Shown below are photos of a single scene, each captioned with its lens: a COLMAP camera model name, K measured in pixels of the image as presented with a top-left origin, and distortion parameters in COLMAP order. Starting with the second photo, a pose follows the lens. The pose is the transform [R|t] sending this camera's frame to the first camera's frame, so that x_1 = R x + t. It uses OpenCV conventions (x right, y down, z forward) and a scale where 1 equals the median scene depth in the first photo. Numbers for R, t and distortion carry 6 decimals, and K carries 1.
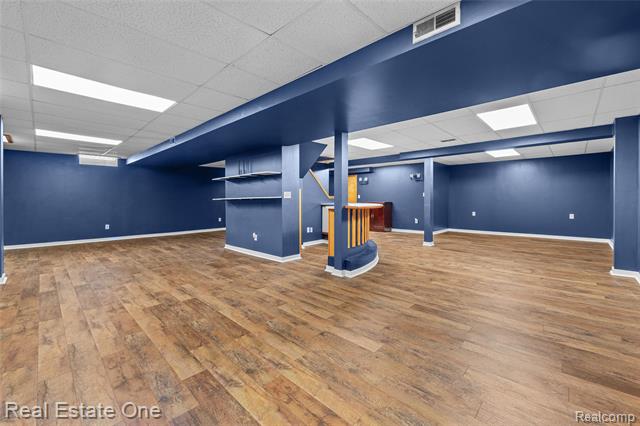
lens RADIAL K [[267.4, 0, 321.3], [0, 267.4, 199.8], [0, 0, 1]] dist [-0.001932, -0.000625]
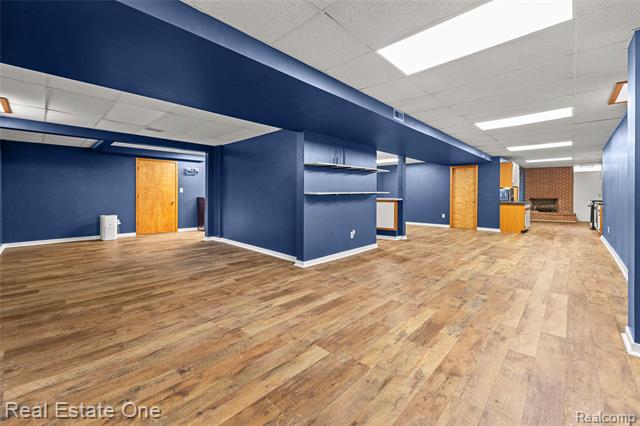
lens RADIAL K [[267.4, 0, 321.3], [0, 267.4, 199.8], [0, 0, 1]] dist [-0.001932, -0.000625]
pose [[-0.005573, -0.009763, 0.999937, -1.051751], [0.004995, 0.999940, 0.009791, 0.006401], [-0.999972, 0.005050, -0.005524, 0.989442]]
